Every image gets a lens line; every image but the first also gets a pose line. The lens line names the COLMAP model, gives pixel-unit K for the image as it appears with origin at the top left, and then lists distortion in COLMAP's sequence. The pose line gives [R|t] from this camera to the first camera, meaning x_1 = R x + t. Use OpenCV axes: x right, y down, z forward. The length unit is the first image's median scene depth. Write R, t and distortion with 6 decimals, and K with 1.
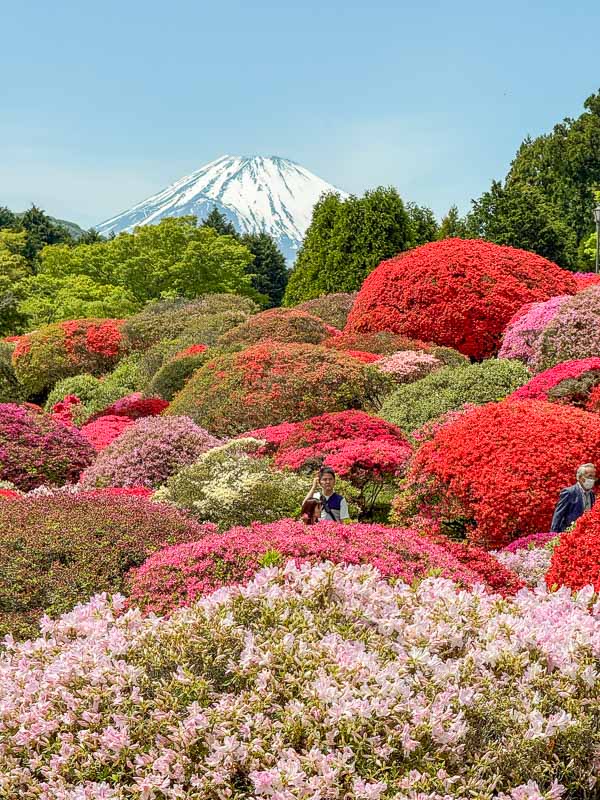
lens RADIAL K [[2832.7, 0, 301.1], [0, 2832.7, 400.7], [0, 0, 1]] dist [0.280702, 0.000000]
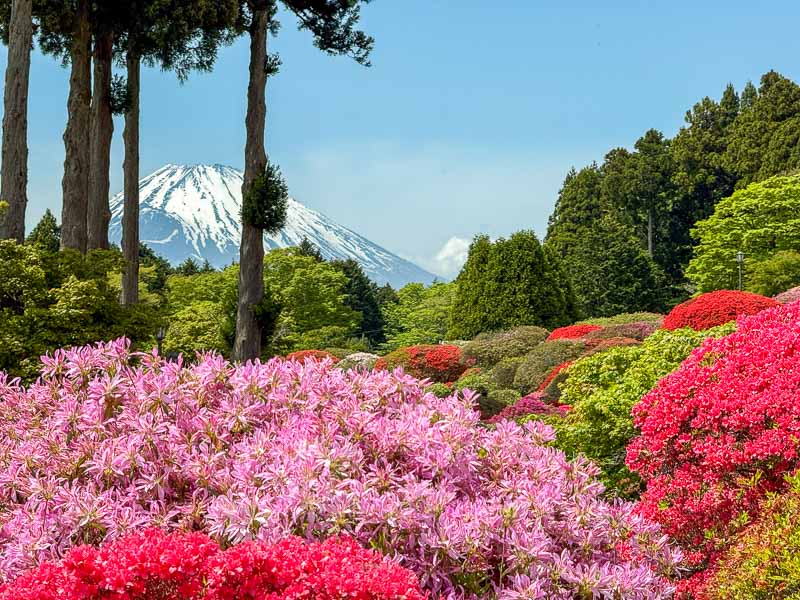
lens RADIAL K [[2832.7, 0, 398.2], [0, 2832.7, 299.4], [0, 0, 1]] dist [0.280702, 0.000000]
pose [[0.998042, -0.033056, 0.053095, -0.062445], [0.034999, 0.998735, -0.036091, -0.000042], [-0.051835, 0.037879, 0.997937, -0.174914]]
